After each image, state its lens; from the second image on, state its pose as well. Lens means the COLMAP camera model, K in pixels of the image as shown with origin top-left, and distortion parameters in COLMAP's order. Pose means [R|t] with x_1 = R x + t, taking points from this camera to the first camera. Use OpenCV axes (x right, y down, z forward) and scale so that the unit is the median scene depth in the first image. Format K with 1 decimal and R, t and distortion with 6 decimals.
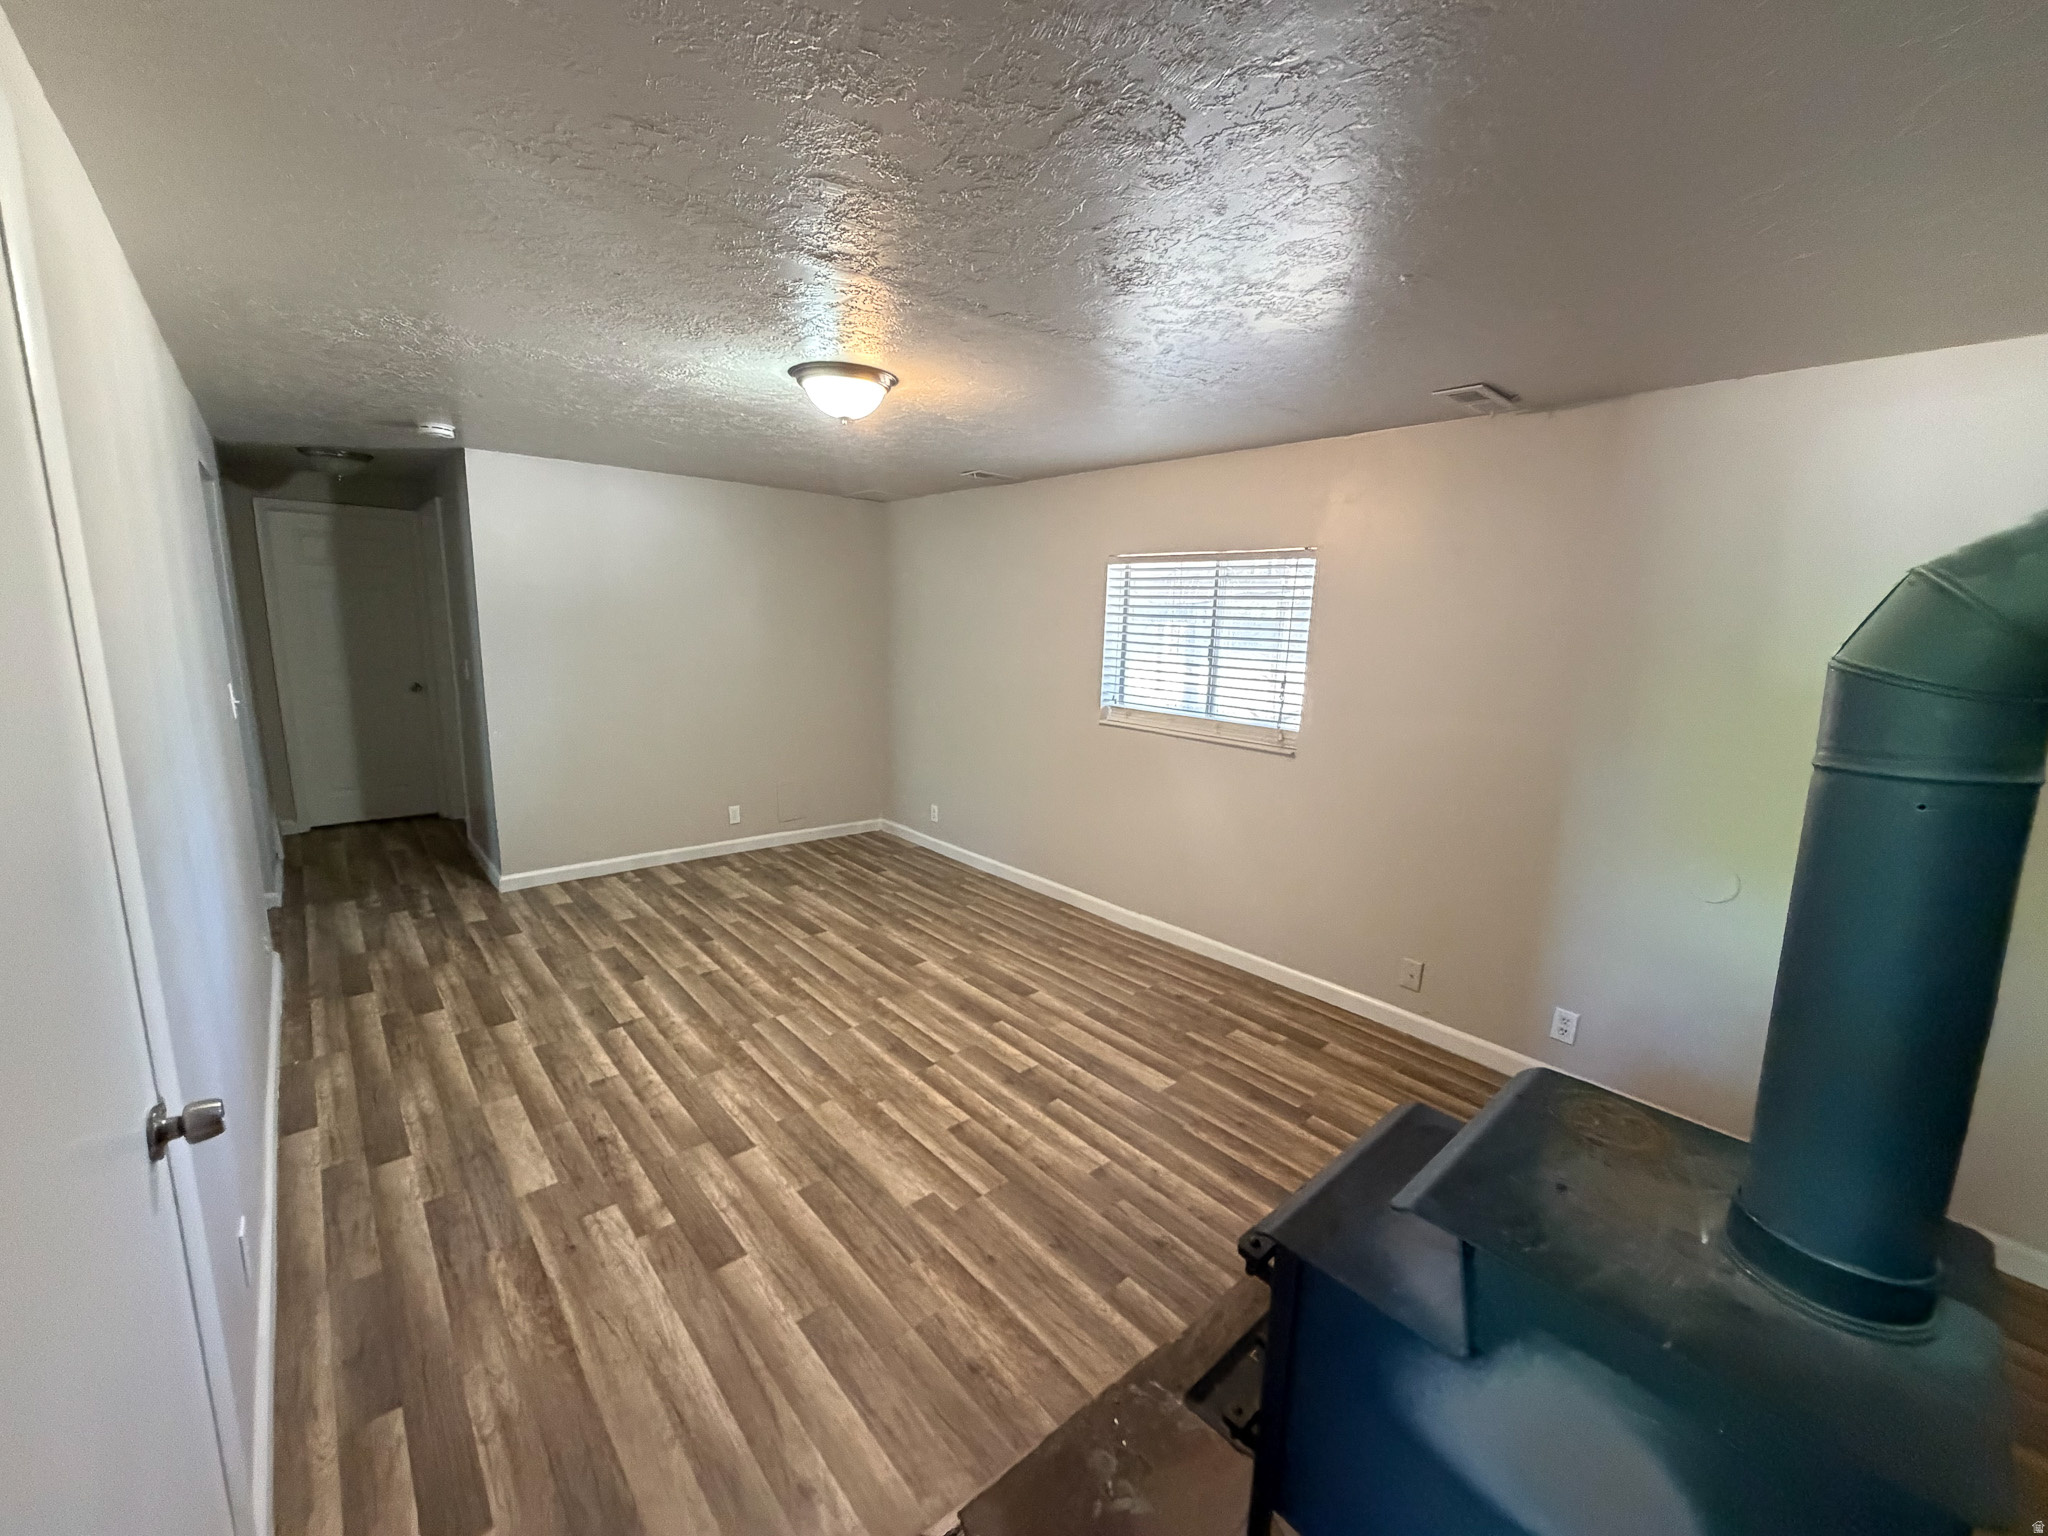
lens RADIAL K [[815.0, 0, 1019.3], [0, 815.0, 771.9], [0, 0, 1]] dist [0.000946, -0.000236]
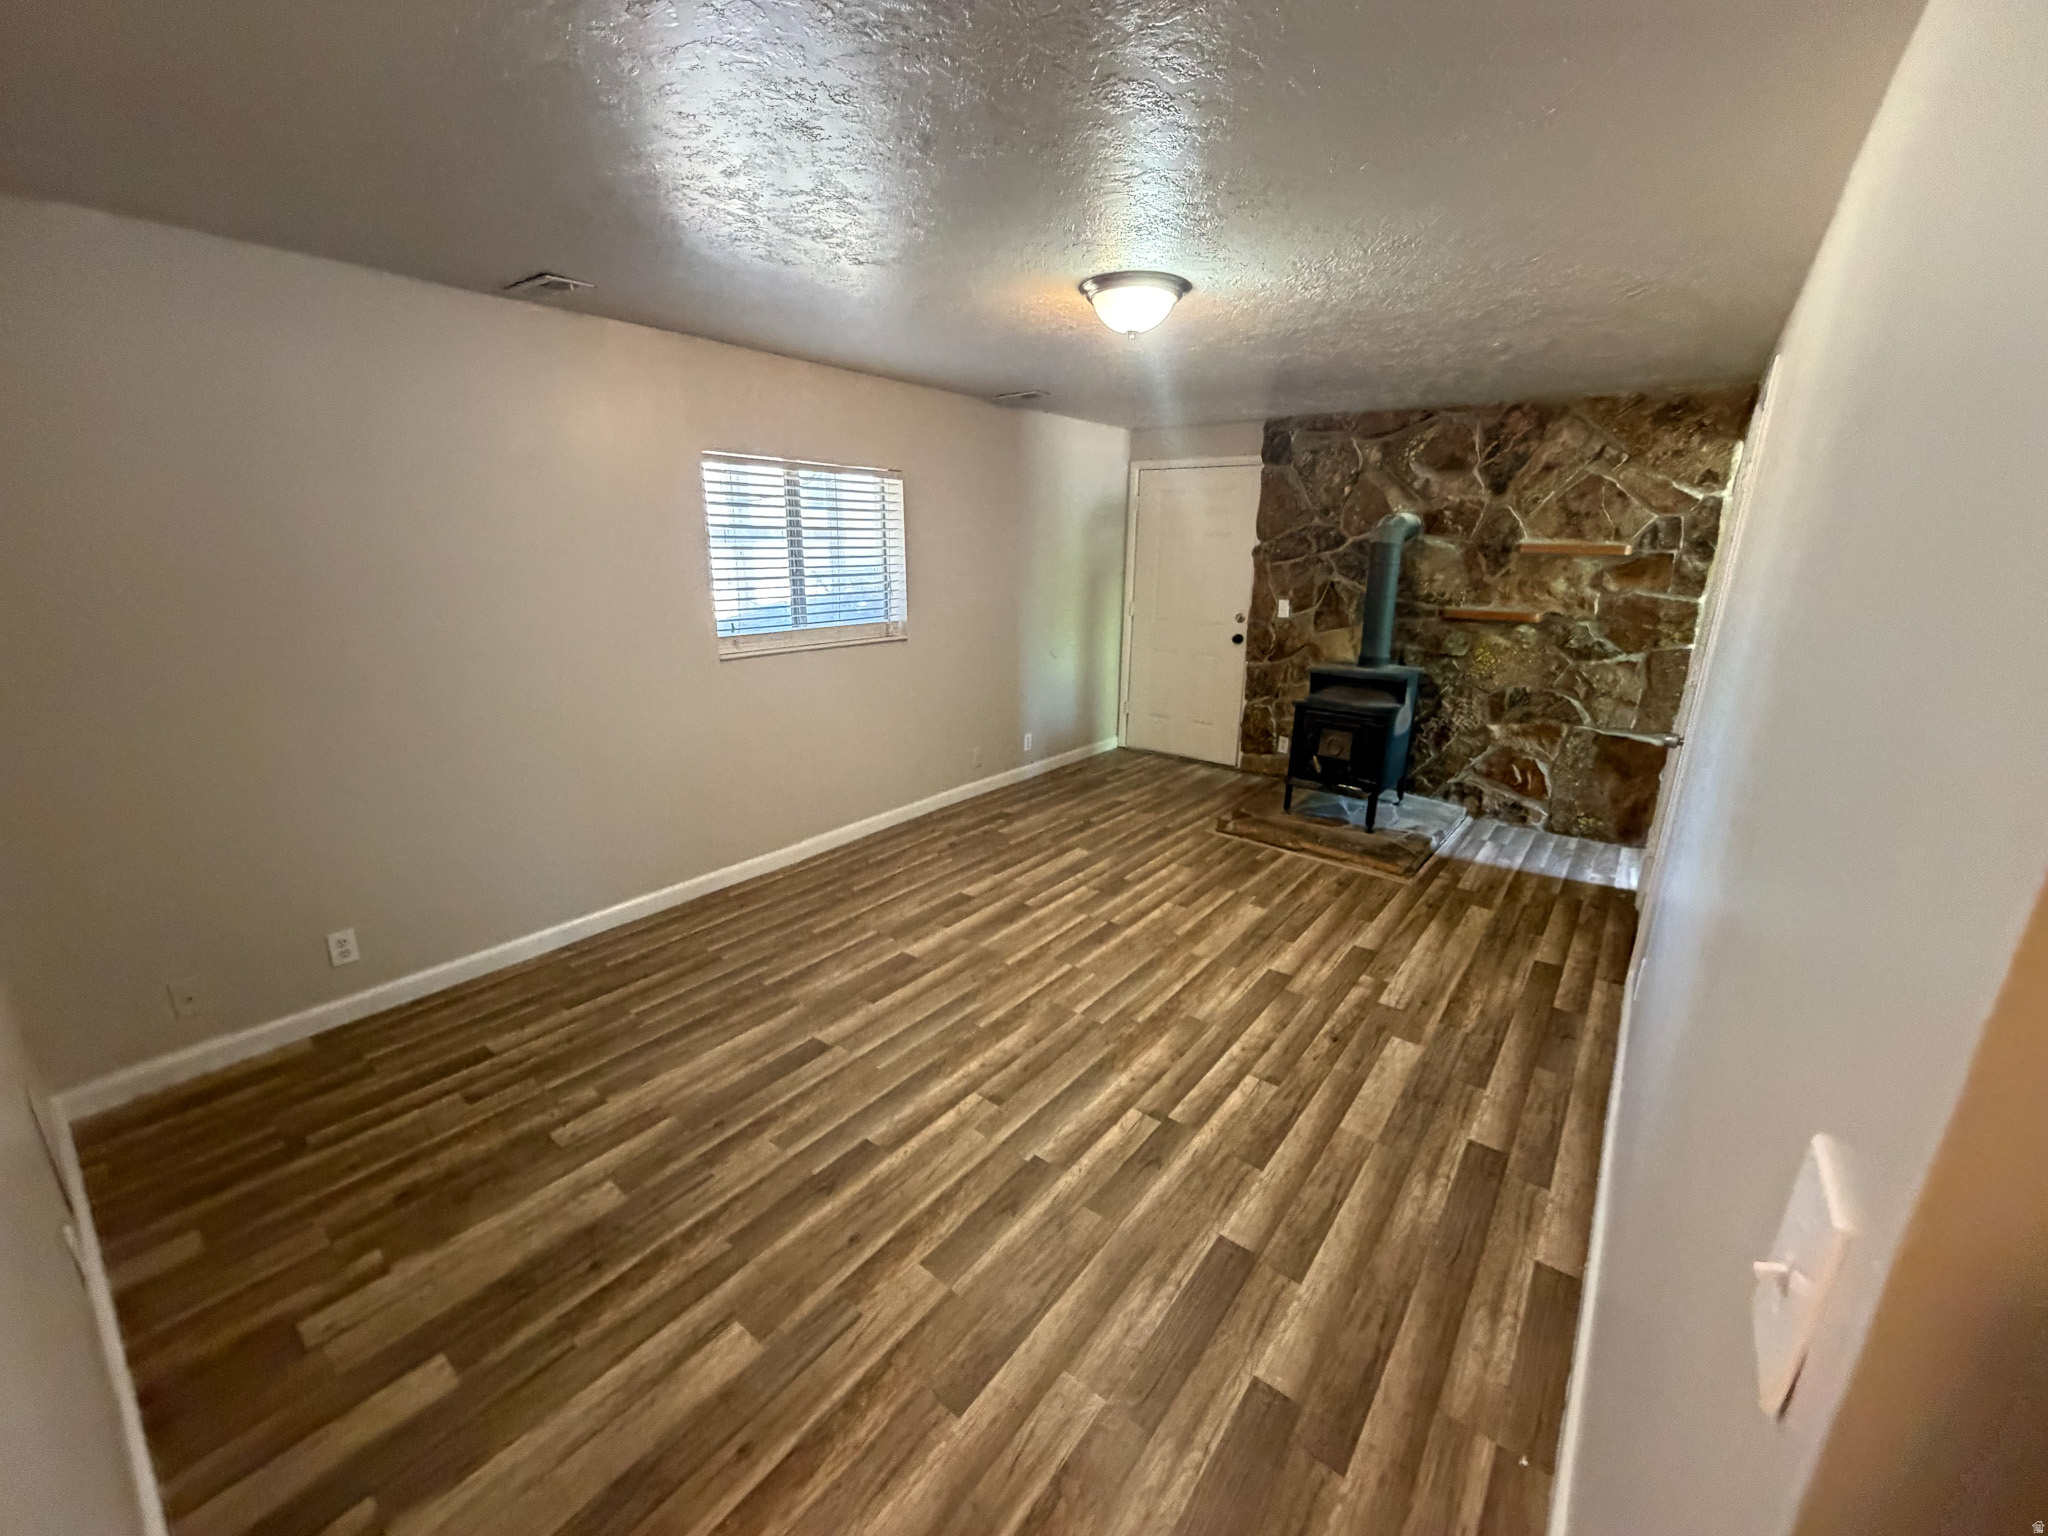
lens RADIAL K [[819.1, 0, 1016.2], [0, 819.1, 767.1], [0, 0, 1]] dist [-0.000226, 0.000173]
pose [[-0.178707, -0.296554, 0.938147, -1.064667], [0.169291, 0.930008, 0.326230, -0.248562], [-0.969229, 0.217119, -0.115995, 1.147652]]
